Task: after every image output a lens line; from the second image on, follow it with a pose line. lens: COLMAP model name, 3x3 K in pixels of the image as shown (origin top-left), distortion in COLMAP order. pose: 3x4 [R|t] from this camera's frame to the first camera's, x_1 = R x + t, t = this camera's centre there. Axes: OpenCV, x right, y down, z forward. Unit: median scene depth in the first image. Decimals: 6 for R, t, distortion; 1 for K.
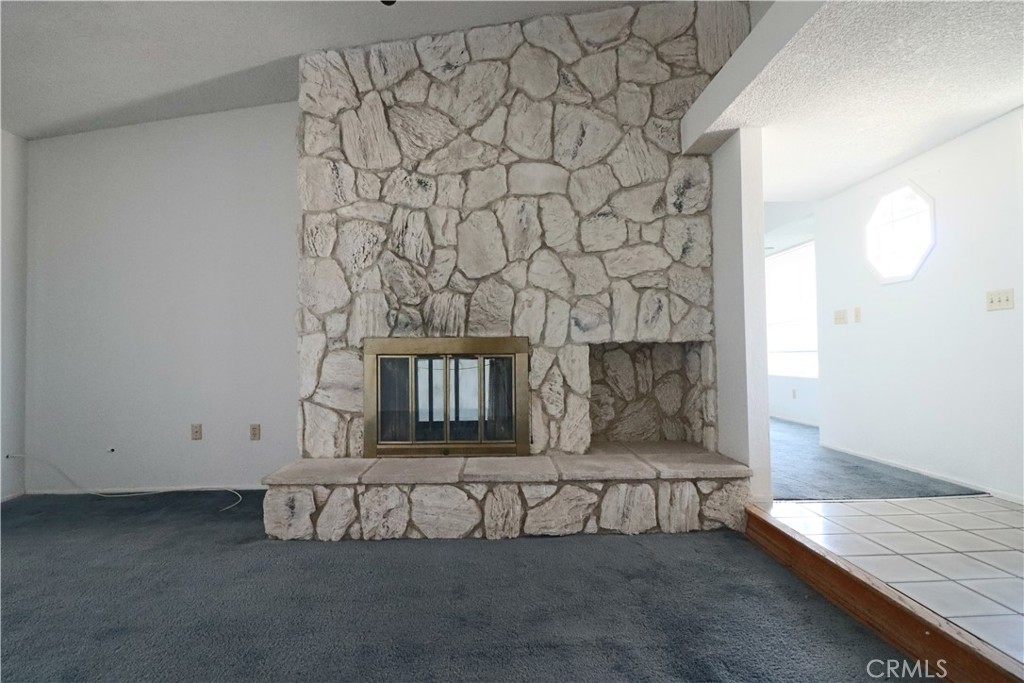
lens RADIAL K [[525.6, 0, 510.8], [0, 525.6, 339.3], [0, 0, 1]] dist [0.001254, -0.015602]
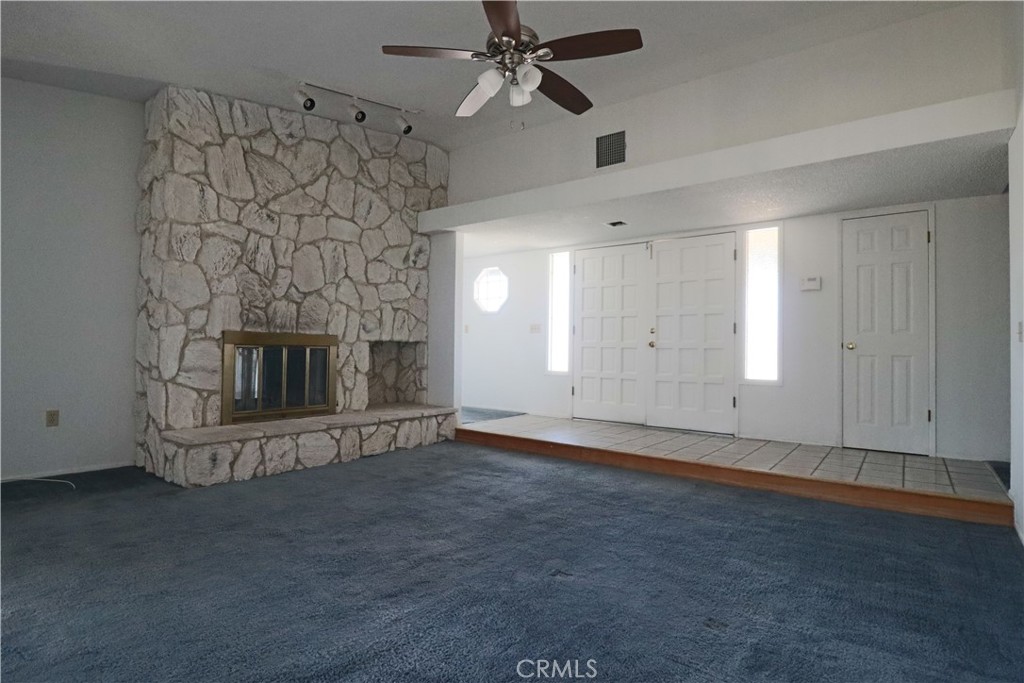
lens RADIAL K [[525.6, 0, 510.8], [0, 525.6, 339.3], [0, 0, 1]] dist [0.001254, -0.015602]
pose [[0.623157, 0.034568, 0.781333, -0.821756], [-0.043749, 0.998999, -0.009306, -0.001010], [-0.780873, -0.028383, 0.624045, -0.321447]]
